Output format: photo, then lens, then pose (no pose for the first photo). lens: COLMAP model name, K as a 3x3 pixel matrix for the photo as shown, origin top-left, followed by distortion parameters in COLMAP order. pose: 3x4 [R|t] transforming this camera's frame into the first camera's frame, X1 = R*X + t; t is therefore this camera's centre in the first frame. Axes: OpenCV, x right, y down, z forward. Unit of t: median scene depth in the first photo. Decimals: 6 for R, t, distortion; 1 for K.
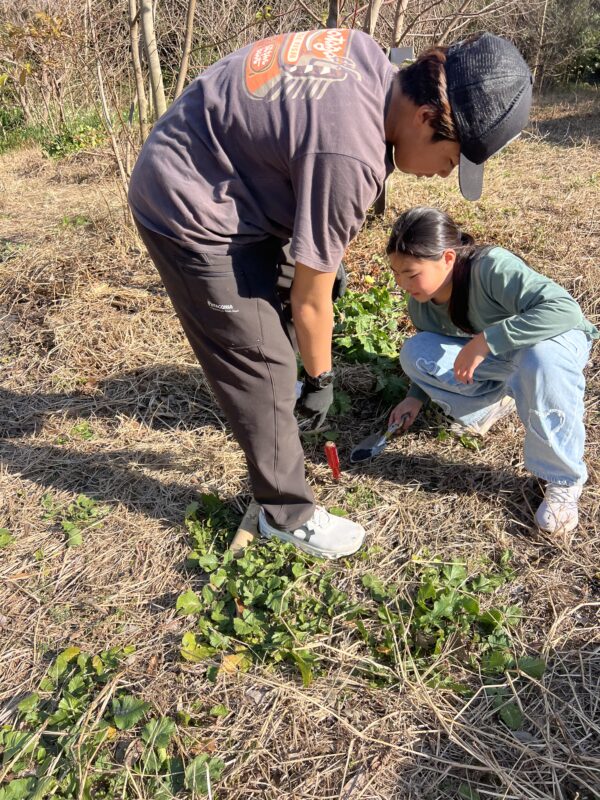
lens RADIAL K [[594.6, 0, 297.8], [0, 594.6, 401.8], [0, 0, 1]] dist [0.008429, -0.011828]
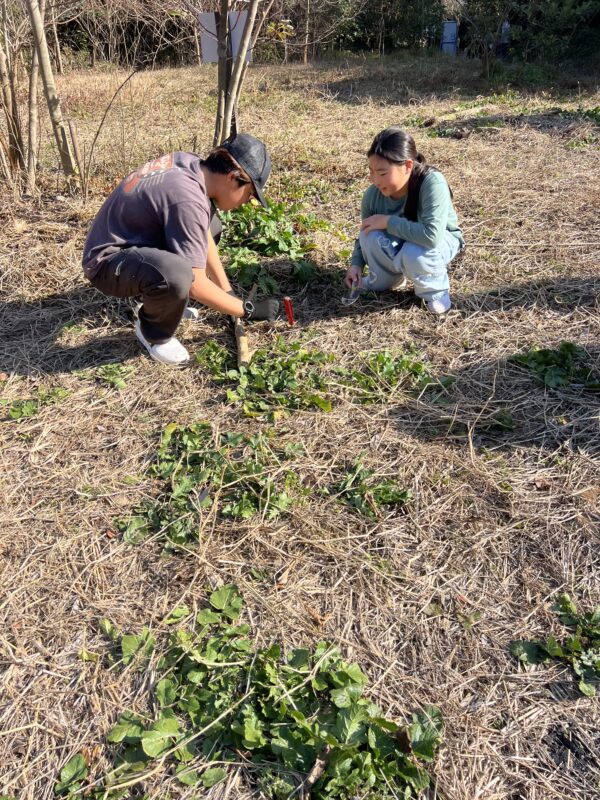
lens RADIAL K [[594.6, 0, 302.9], [0, 594.6, 399.5], [0, 0, 1]] dist [0.008429, -0.011828]
pose [[0.938727, -0.151769, 0.309448, -0.235291], [0.138044, 0.988230, 0.065916, 0.133926], [-0.315810, -0.019160, 0.948629, -0.231132]]
